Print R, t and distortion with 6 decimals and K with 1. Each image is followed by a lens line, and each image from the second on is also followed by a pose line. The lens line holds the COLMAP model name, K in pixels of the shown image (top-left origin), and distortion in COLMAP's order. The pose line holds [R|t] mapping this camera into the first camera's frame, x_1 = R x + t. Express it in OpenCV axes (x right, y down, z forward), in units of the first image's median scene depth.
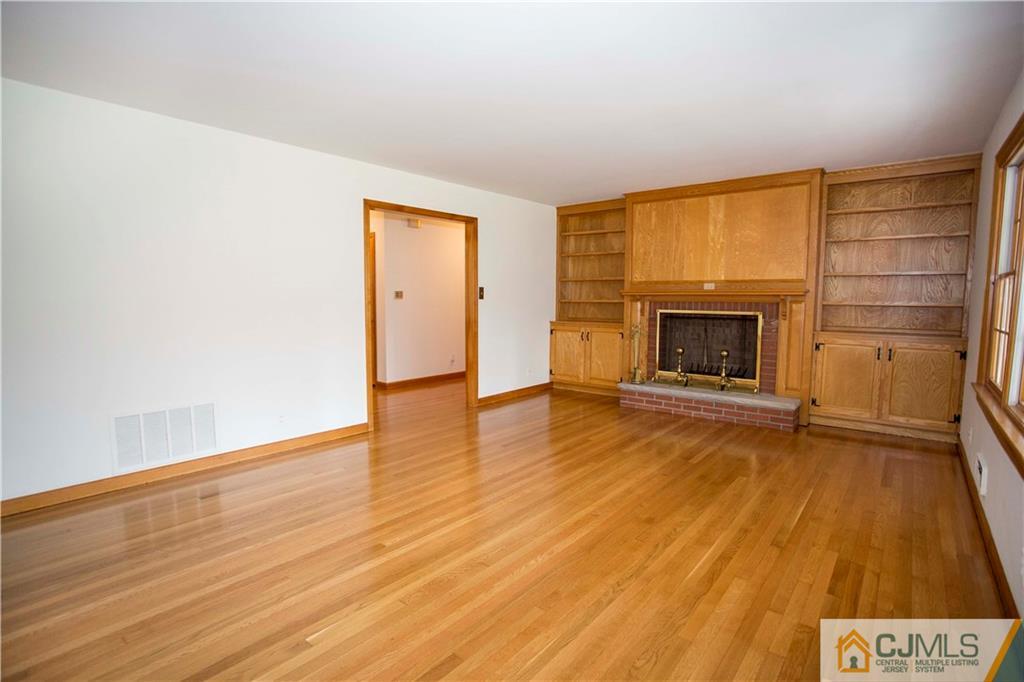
lens RADIAL K [[495.5, 0, 512.0], [0, 495.5, 341.0], [0, 0, 1]] dist [-0.085819, 0.042967]
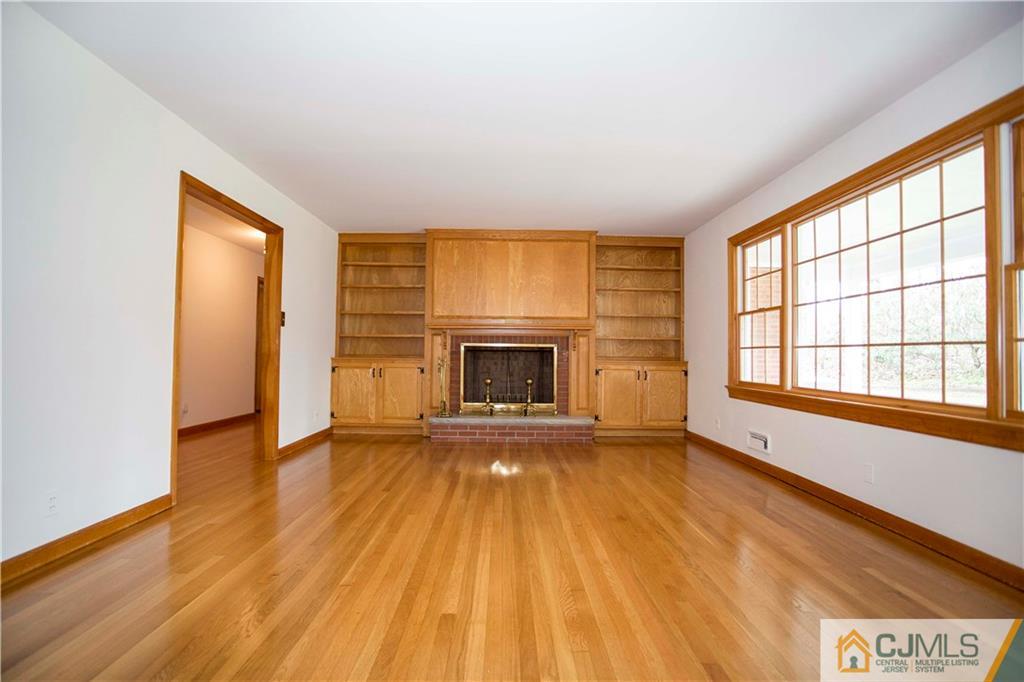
lens RADIAL K [[495.5, 0, 512.0], [0, 495.5, 341.0], [0, 0, 1]] dist [-0.085819, 0.042967]
pose [[0.763418, 0.024564, 0.645438, -0.313718], [0.047343, 0.994461, -0.093844, 0.036432], [-0.644168, 0.102199, 0.758026, 0.155510]]
